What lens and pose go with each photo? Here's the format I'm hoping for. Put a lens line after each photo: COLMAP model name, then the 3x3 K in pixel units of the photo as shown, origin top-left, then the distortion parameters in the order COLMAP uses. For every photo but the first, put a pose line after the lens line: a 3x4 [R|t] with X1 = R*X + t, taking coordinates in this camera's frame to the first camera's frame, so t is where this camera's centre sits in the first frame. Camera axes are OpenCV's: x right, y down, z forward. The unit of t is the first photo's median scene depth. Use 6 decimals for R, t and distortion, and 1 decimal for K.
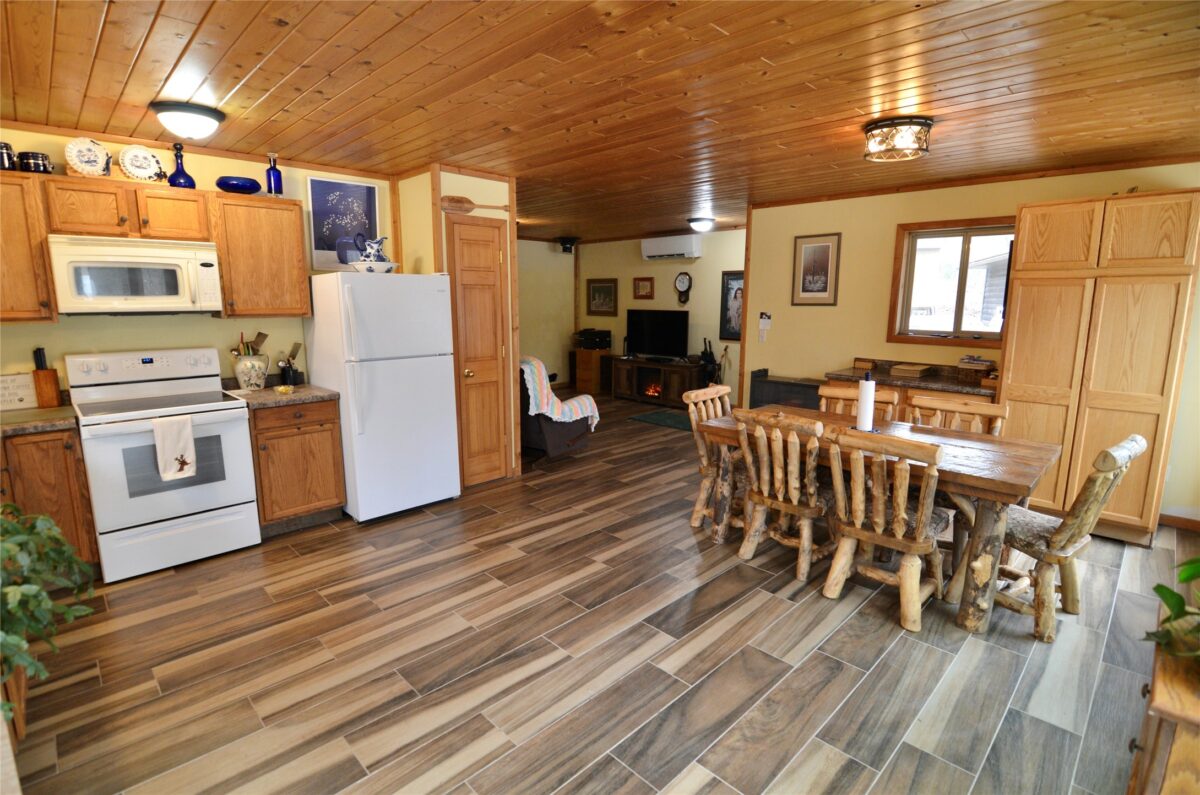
lens RADIAL K [[573.1, 0, 590.1], [0, 573.1, 403.4], [0, 0, 1]] dist [-0.011602, -0.004756]
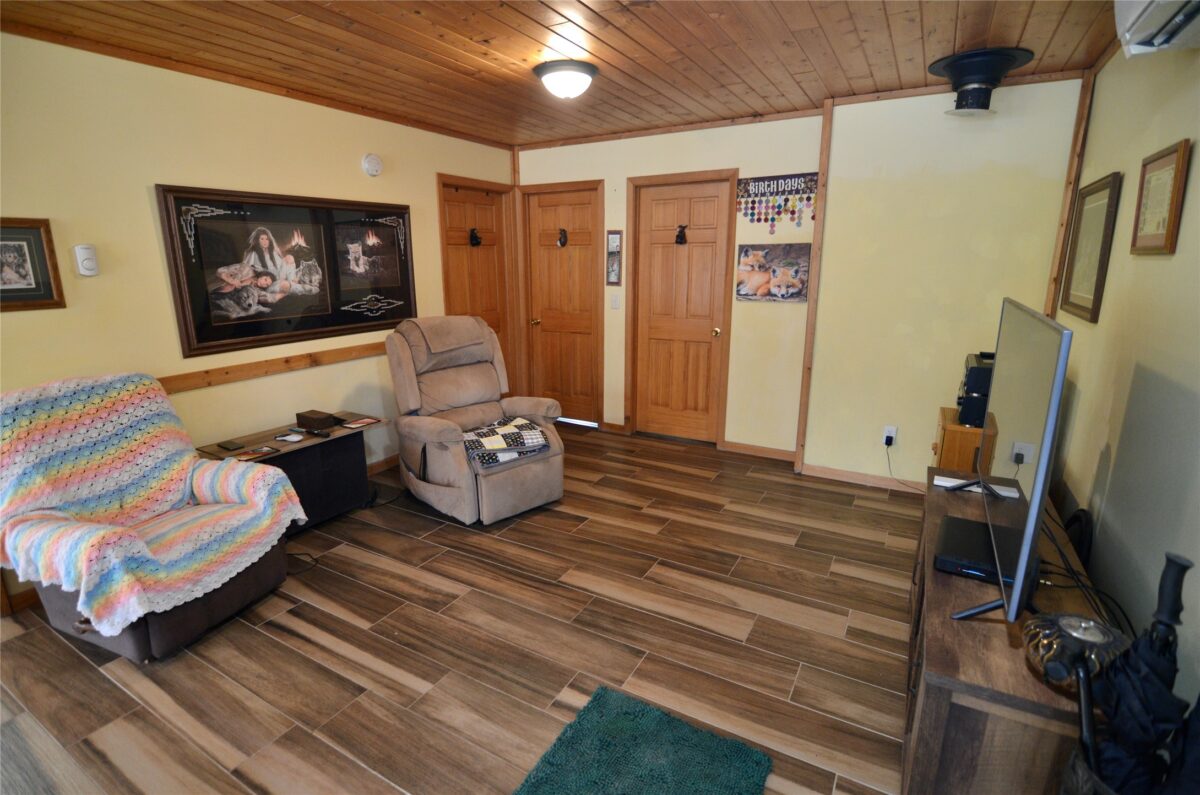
lens RADIAL K [[573.1, 0, 586.5], [0, 573.1, 400.4], [0, 0, 1]] dist [-0.011602, -0.004756]
pose [[0.267465, 0.226971, -0.936454, 0.402016], [-0.168619, 0.967890, 0.186430, -0.219618], [0.948699, 0.108040, 0.297148, 1.227450]]
